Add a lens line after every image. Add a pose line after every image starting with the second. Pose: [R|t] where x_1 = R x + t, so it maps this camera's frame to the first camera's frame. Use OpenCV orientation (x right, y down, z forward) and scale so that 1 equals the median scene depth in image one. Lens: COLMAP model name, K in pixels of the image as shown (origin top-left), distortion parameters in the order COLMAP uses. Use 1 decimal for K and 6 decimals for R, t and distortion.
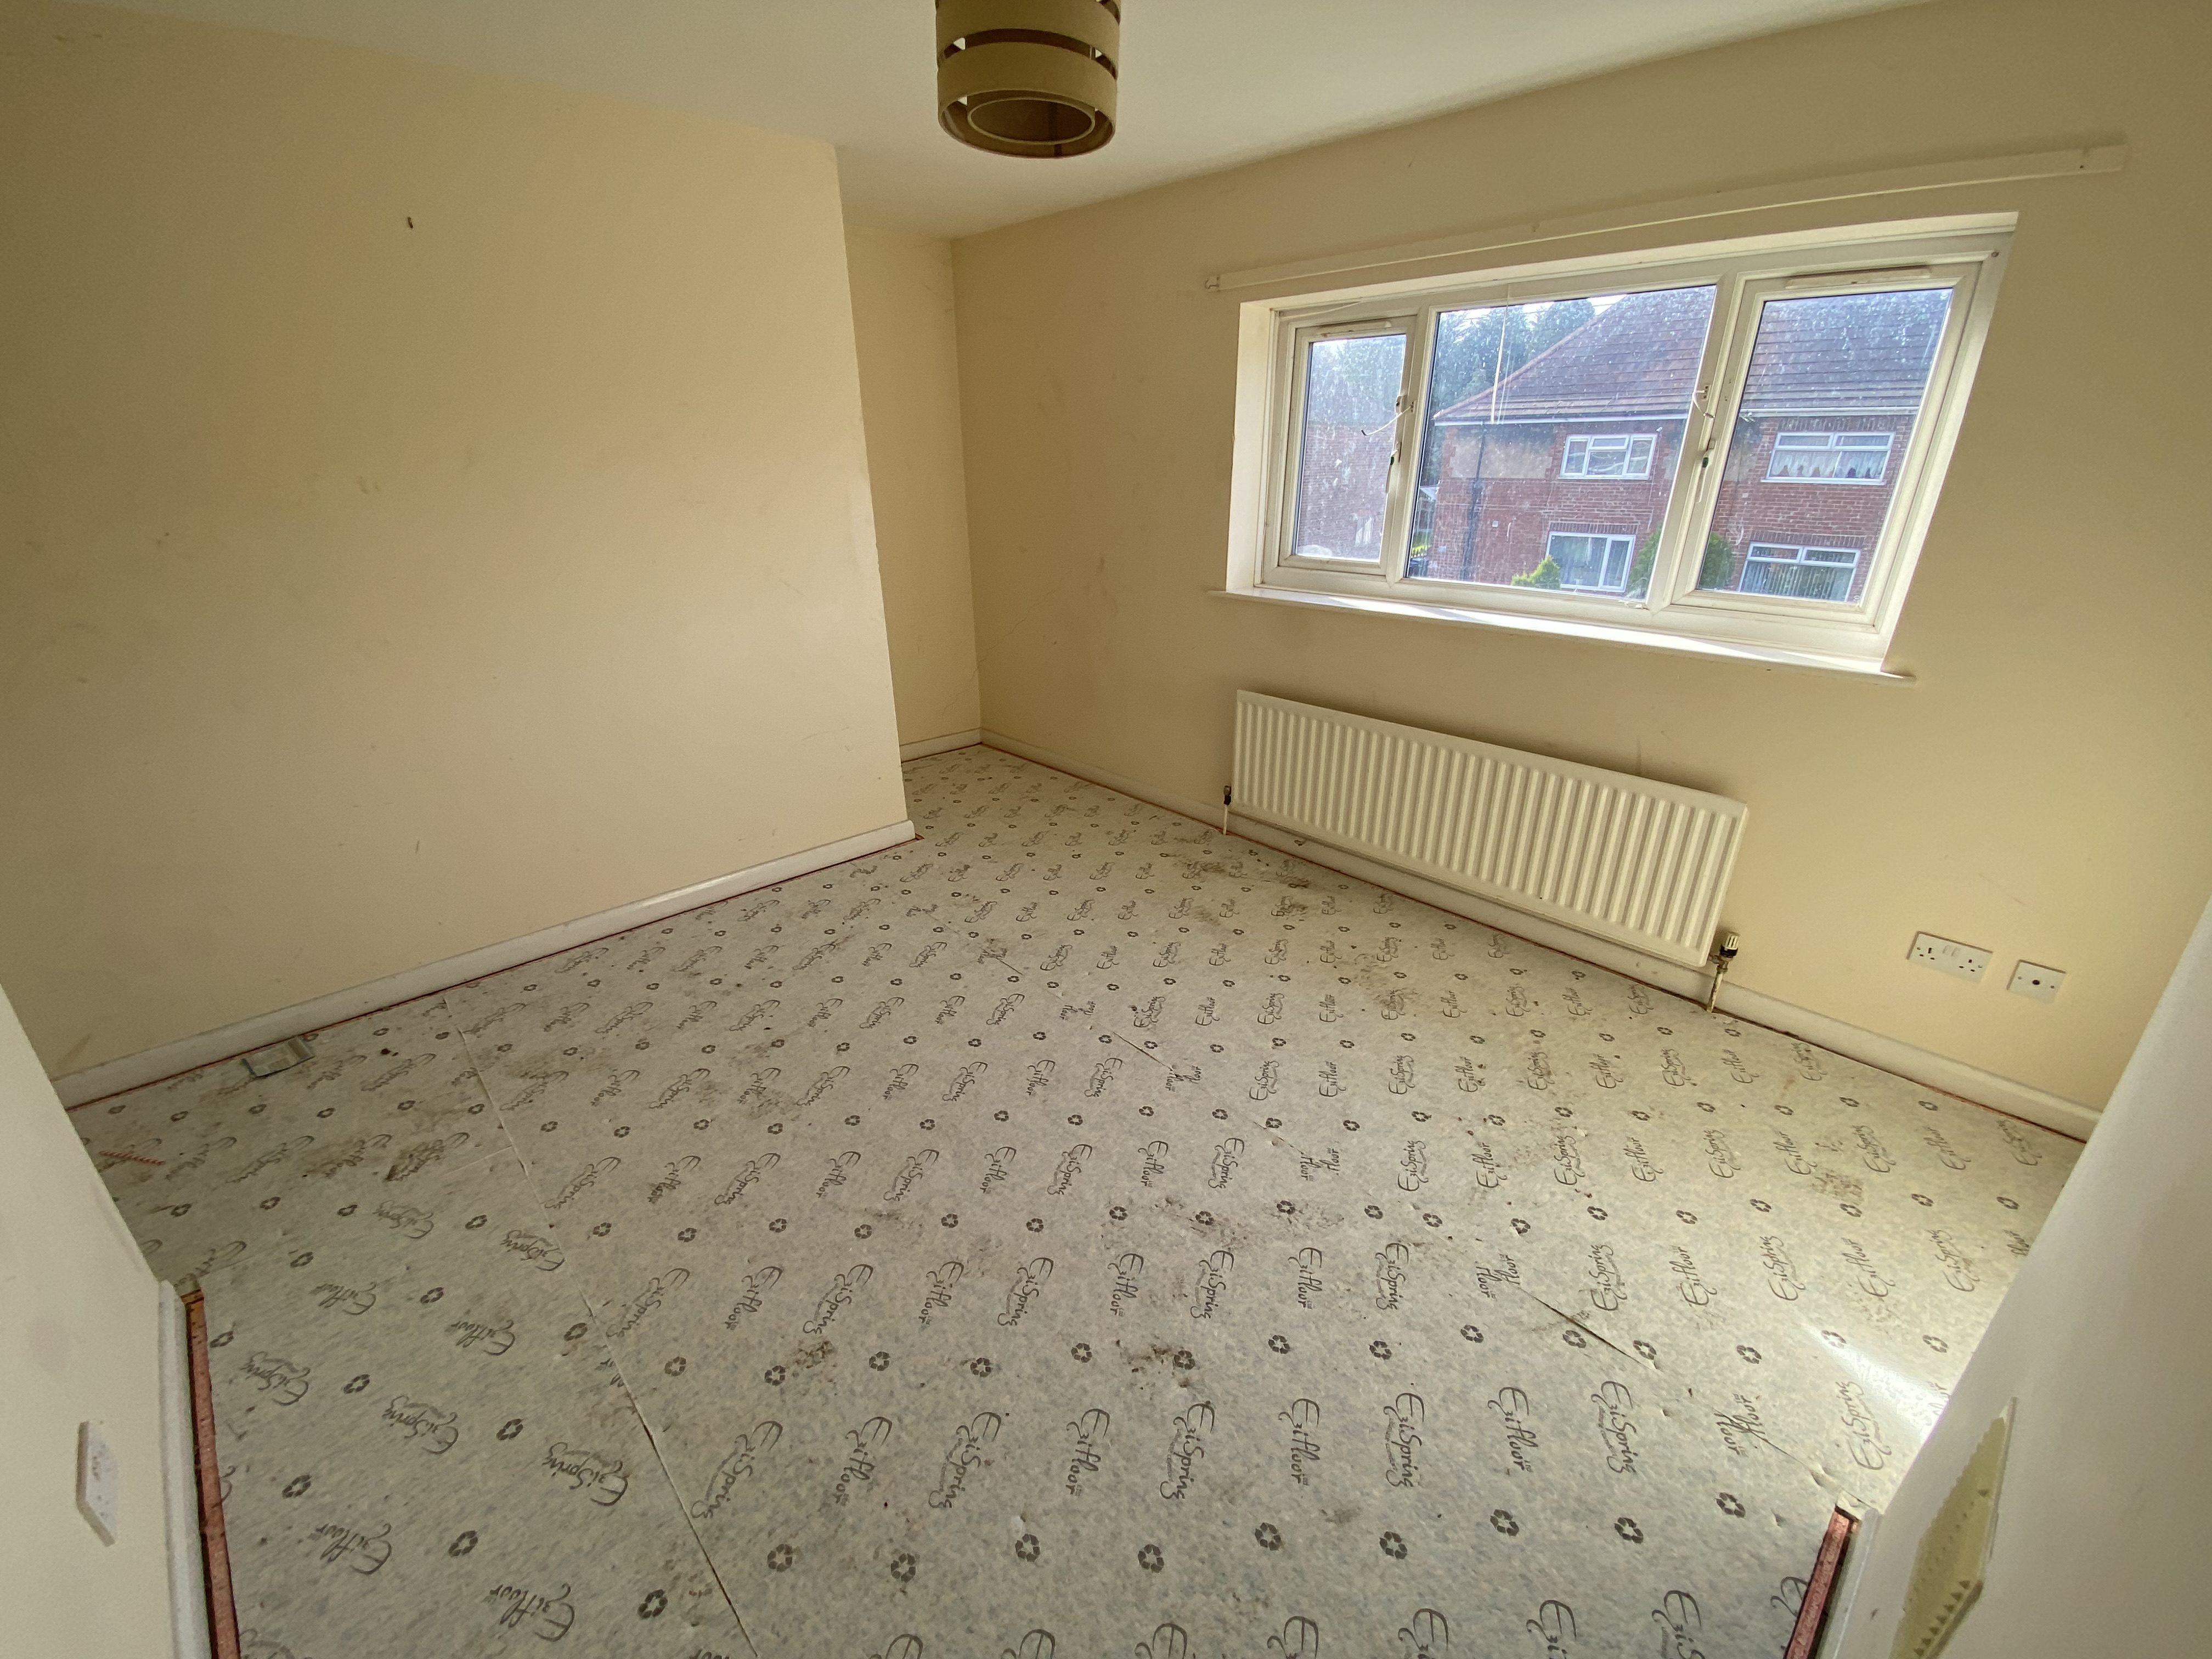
lens RADIAL K [[893.0, 0, 1103.0], [0, 893.0, 826.7], [0, 0, 1]] dist [0.043056, -0.031858]
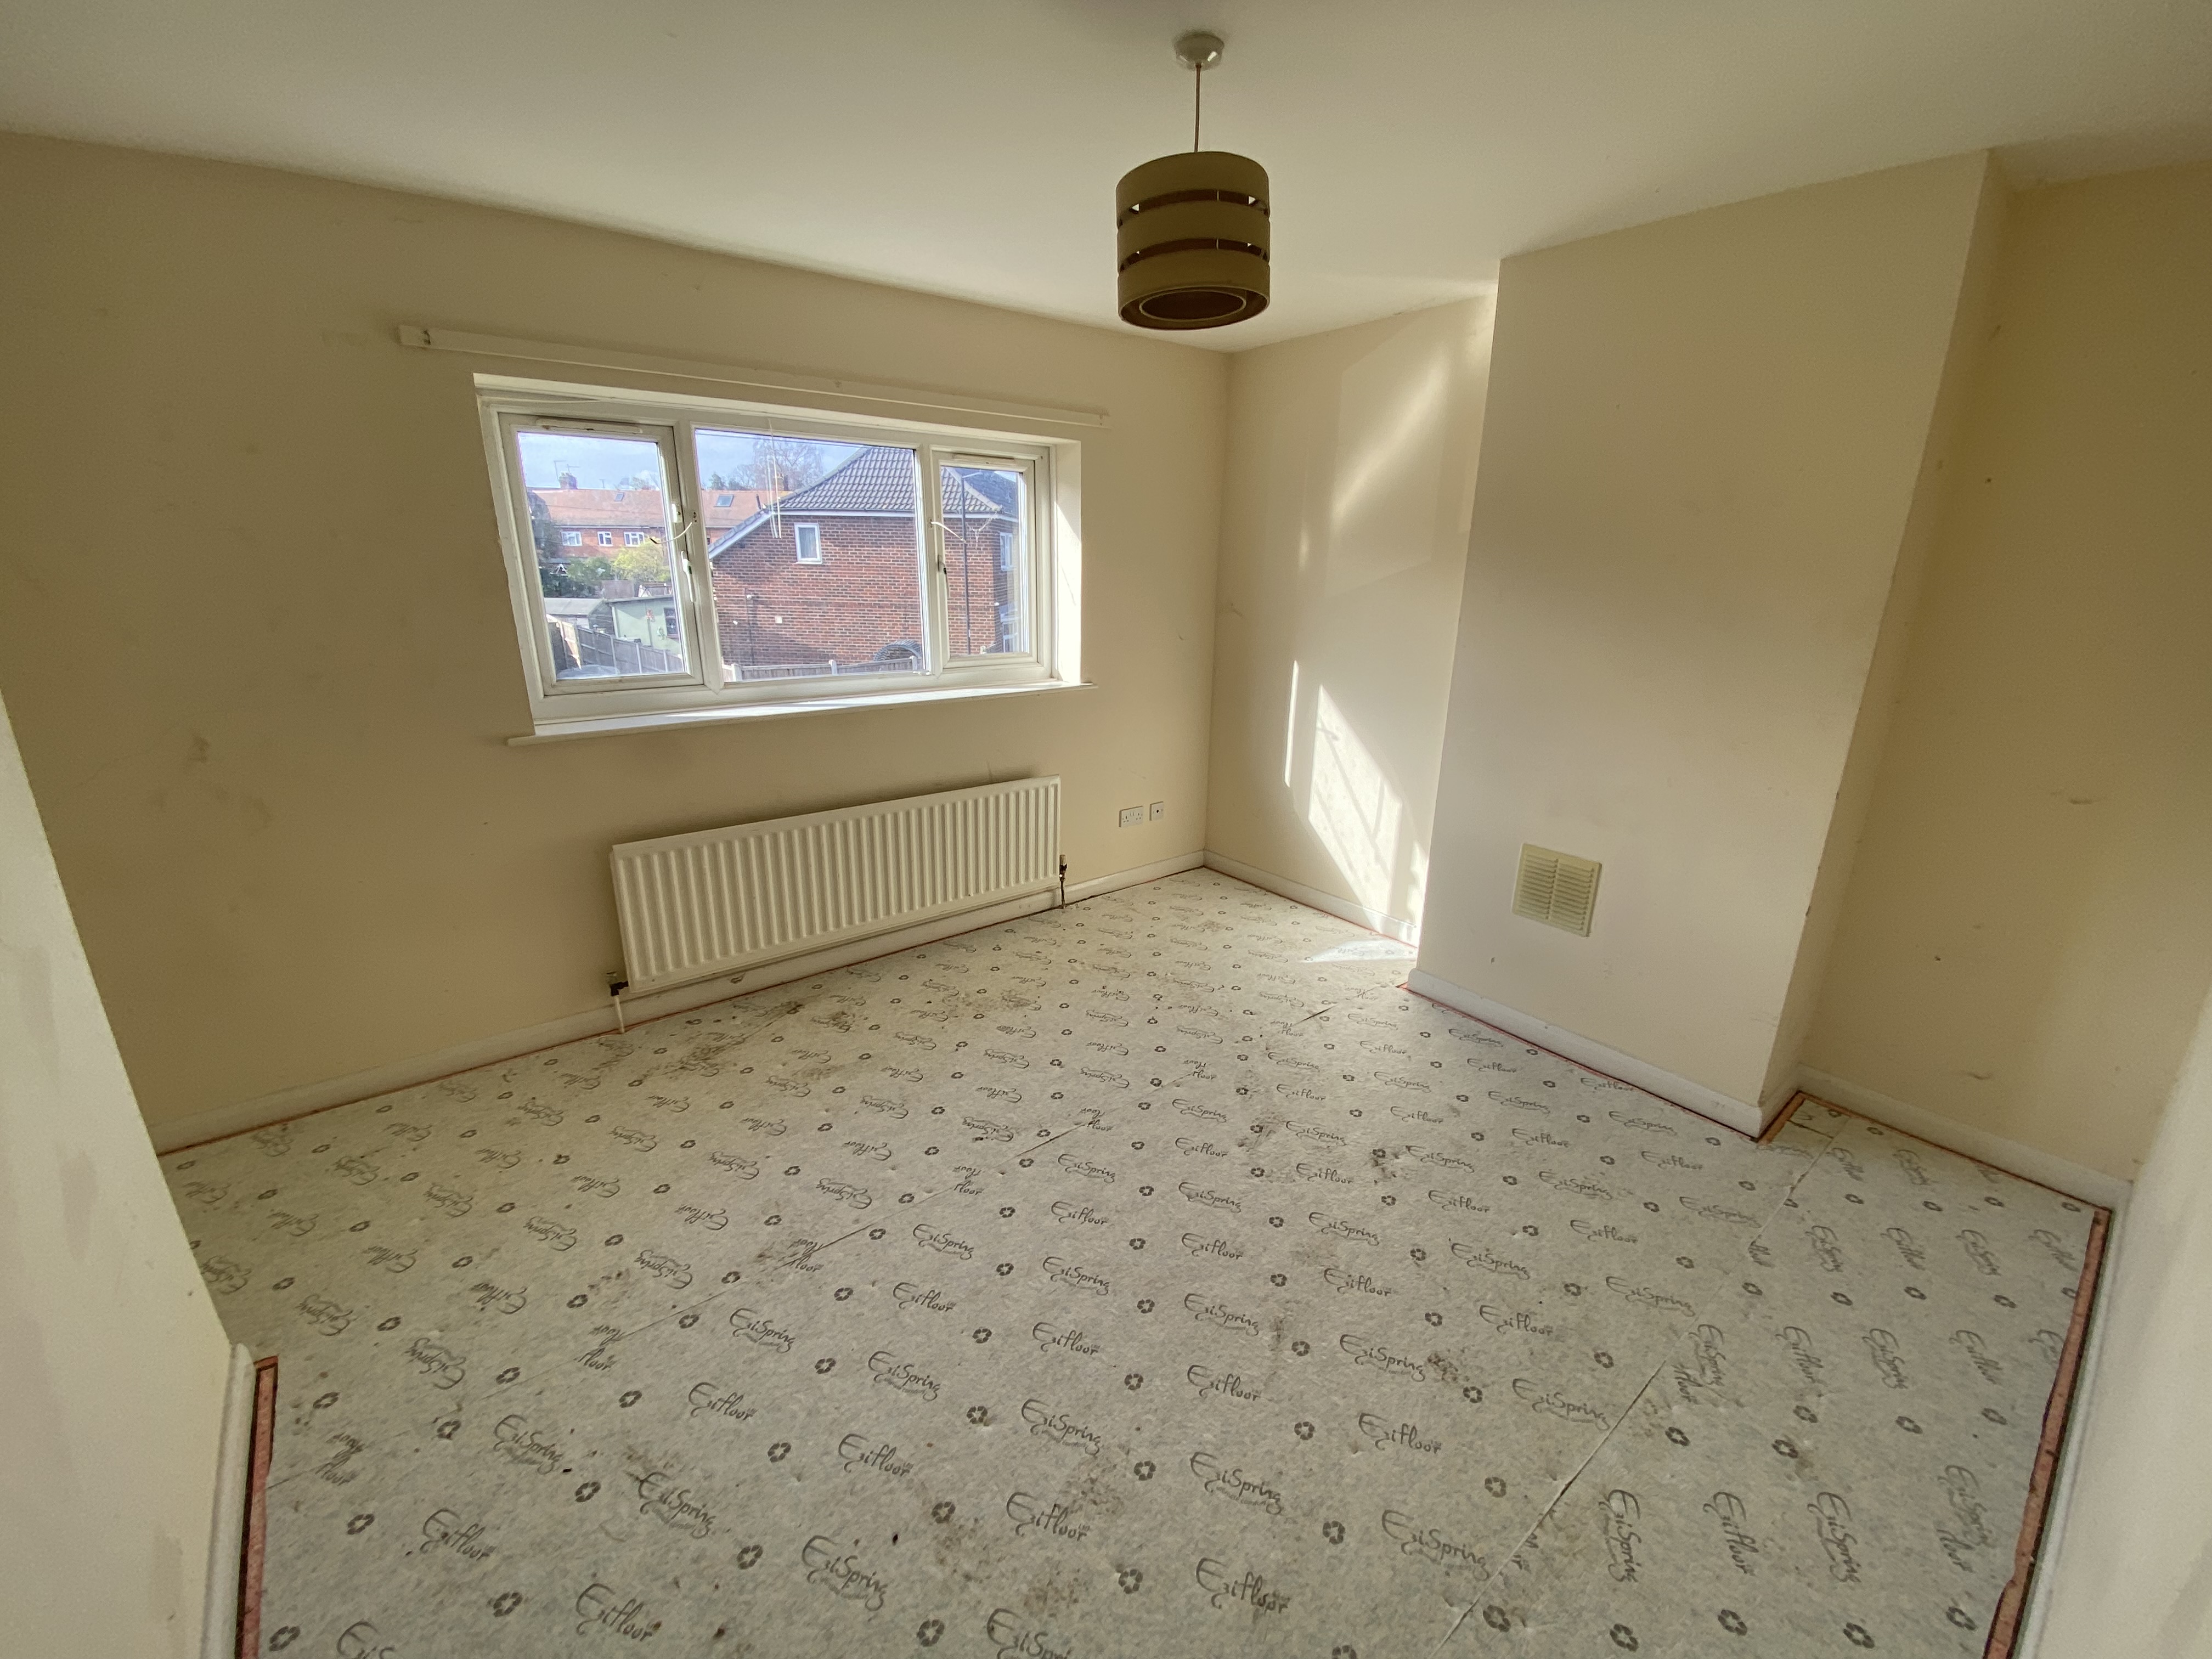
lens RADIAL K [[893.0, 0, 1103.0], [0, 893.0, 826.7], [0, 0, 1]] dist [0.043056, -0.031858]
pose [[0.087630, -0.289927, 0.953029, -0.804042], [0.374795, 0.896007, 0.238118, -0.280928], [-0.922957, 0.336324, 0.187180, 0.632130]]
